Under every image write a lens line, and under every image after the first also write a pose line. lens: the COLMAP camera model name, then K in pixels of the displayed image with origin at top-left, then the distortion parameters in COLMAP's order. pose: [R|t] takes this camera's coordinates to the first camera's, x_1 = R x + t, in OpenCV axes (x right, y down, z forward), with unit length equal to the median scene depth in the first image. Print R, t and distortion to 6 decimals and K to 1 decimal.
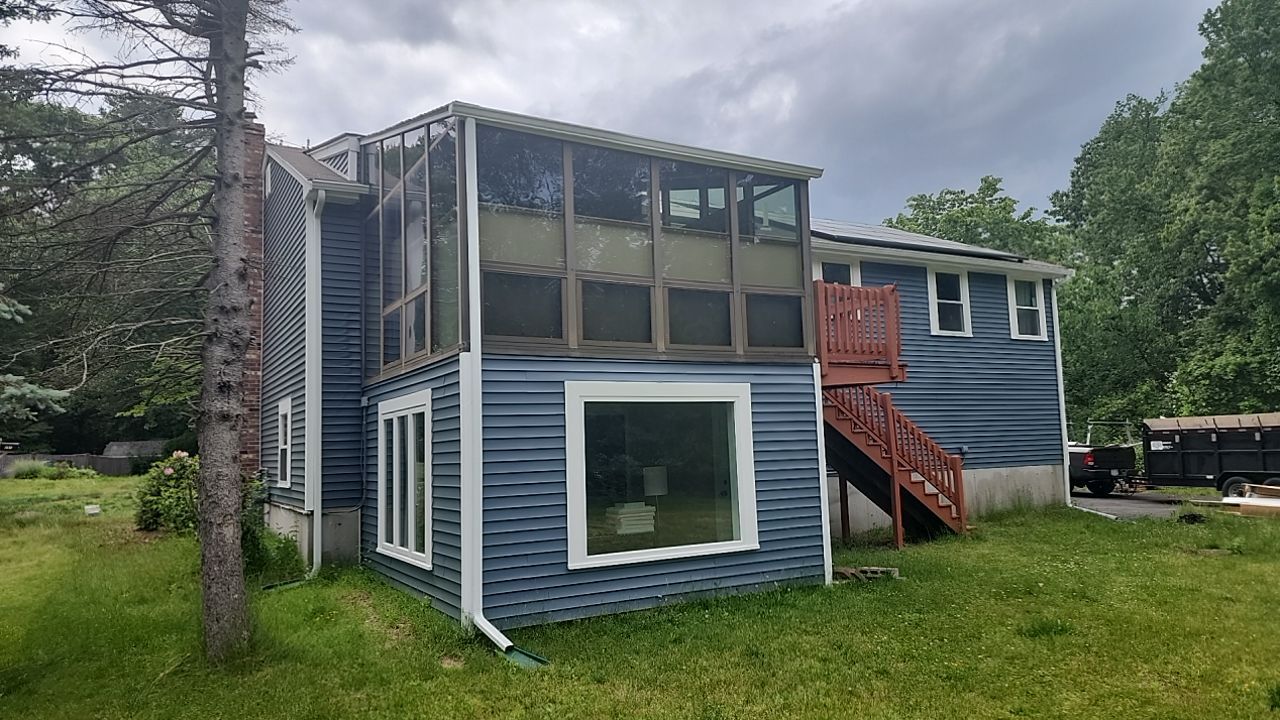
lens RADIAL K [[853.9, 0, 640.0], [0, 853.9, 360.0], [0, 0, 1]] dist [0.086069, -0.082789]
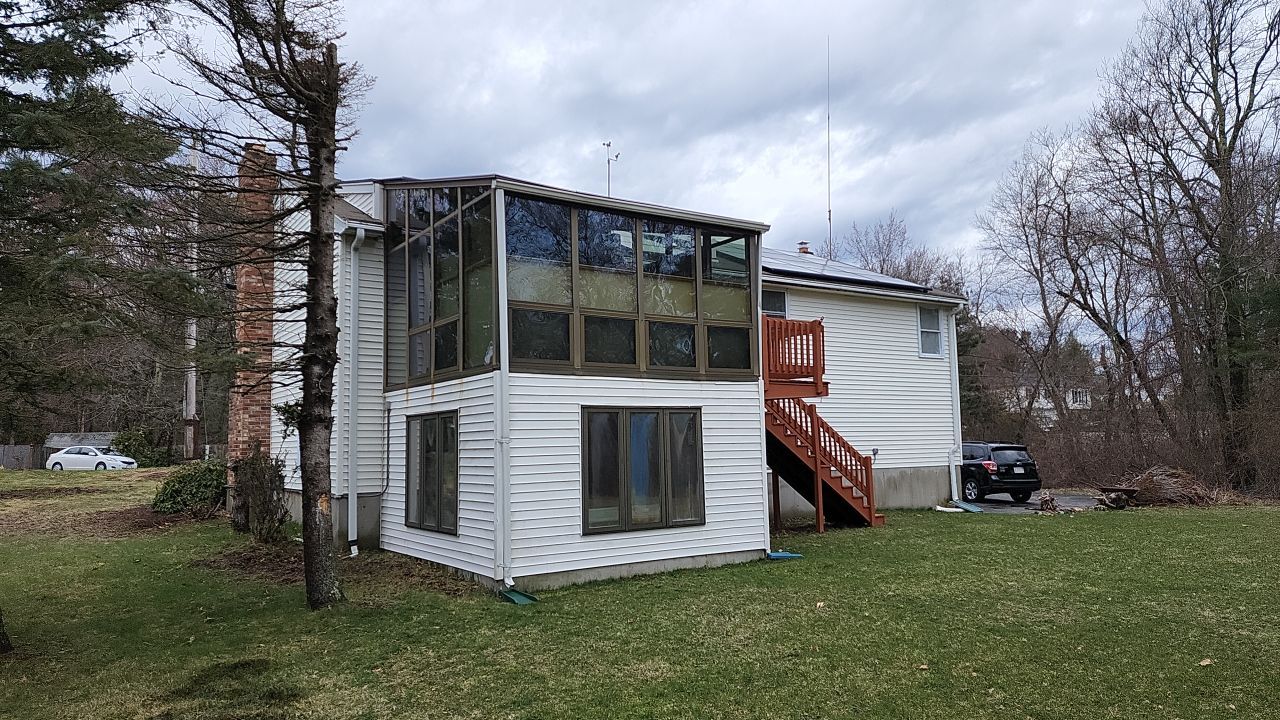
lens RADIAL K [[853.9, 0, 640.0], [0, 853.9, 360.0], [0, 0, 1]] dist [0.086069, -0.082789]
pose [[0.996324, 0.018126, 0.083722, -0.077725], [-0.018106, 0.999836, -0.000996, -0.022832], [-0.083727, -0.000524, 0.996489, -0.244209]]
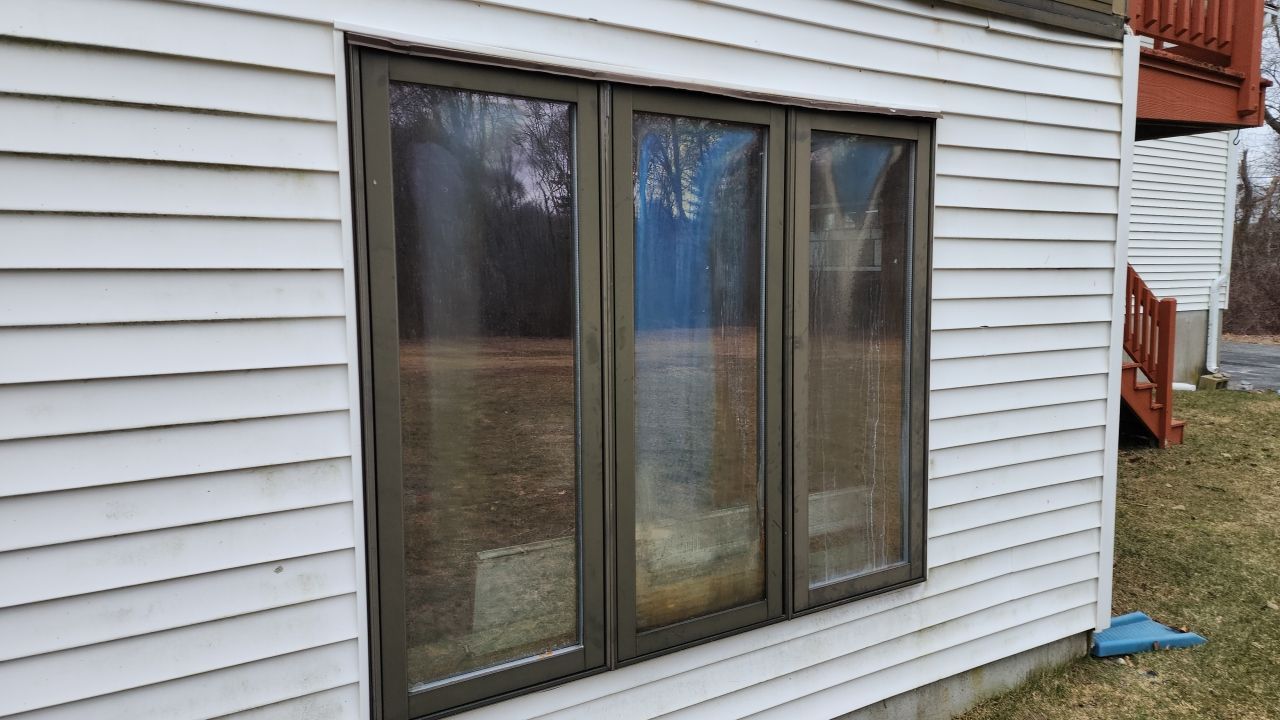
lens RADIAL K [[853.9, 0, 640.0], [0, 853.9, 360.0], [0, 0, 1]] dist [0.086069, -0.082789]
pose [[0.999066, 0.020653, 0.037958, -0.002130], [-0.027745, 0.980005, 0.197031, 0.064279], [-0.033130, -0.197900, 0.979662, 0.623670]]
